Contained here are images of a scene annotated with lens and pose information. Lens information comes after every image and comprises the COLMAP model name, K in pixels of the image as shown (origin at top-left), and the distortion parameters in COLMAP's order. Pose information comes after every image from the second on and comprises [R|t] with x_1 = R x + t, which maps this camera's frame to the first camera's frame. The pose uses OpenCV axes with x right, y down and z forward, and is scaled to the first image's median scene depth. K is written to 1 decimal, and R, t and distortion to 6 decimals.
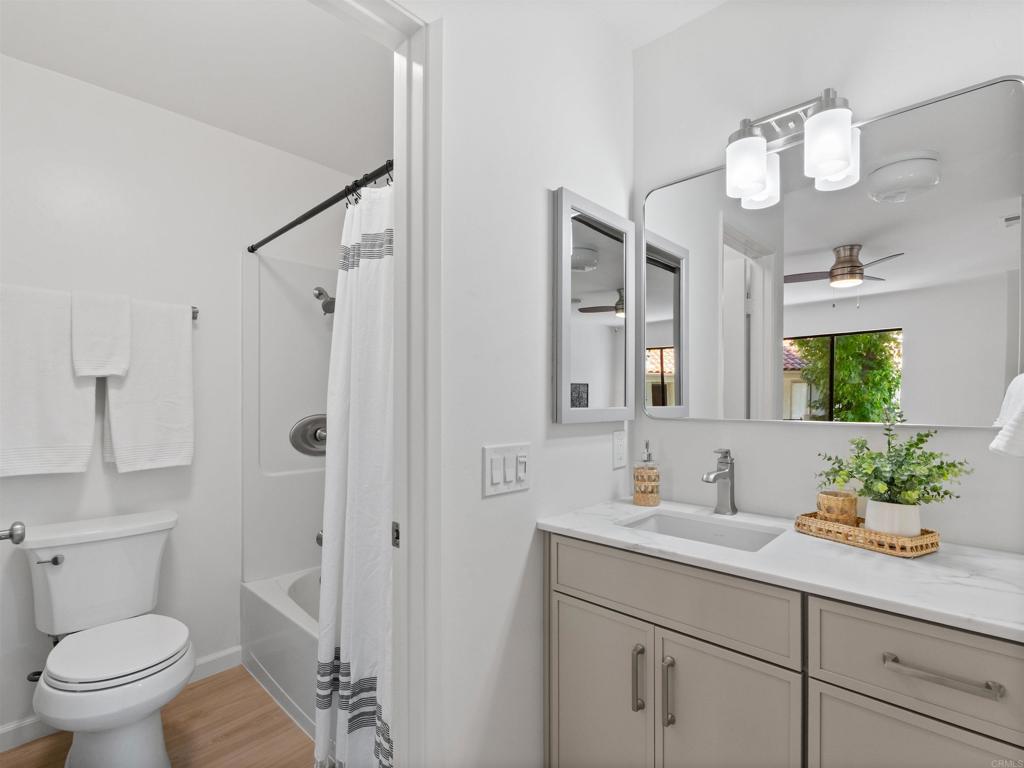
lens RADIAL K [[491.9, 0, 511.6], [0, 491.9, 396.3], [0, 0, 1]] dist [-0.003762, -0.000160]
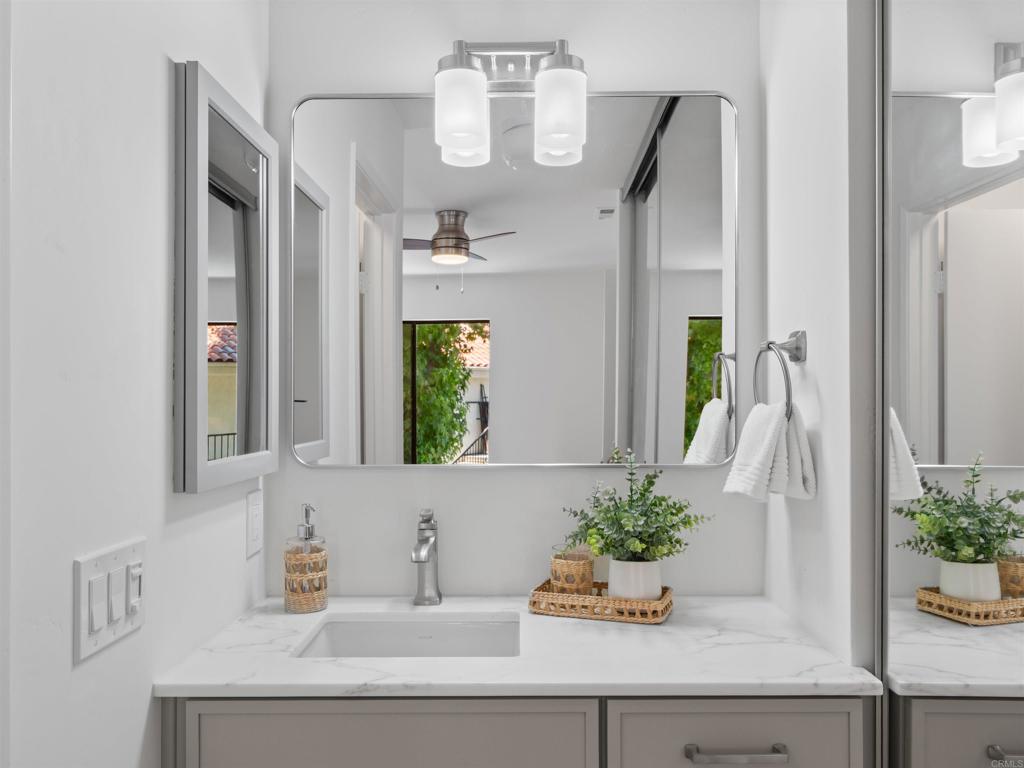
lens RADIAL K [[793.9, 0, 511.8], [0, 793.9, 393.4], [0, 0, 1]] dist [0.009555, 0.002489]
pose [[0.734095, 0.001800, 0.679044, -0.337596], [0.002653, 0.999981, -0.005519, -0.069247], [-0.679041, 0.005853, 0.734077, 0.155827]]
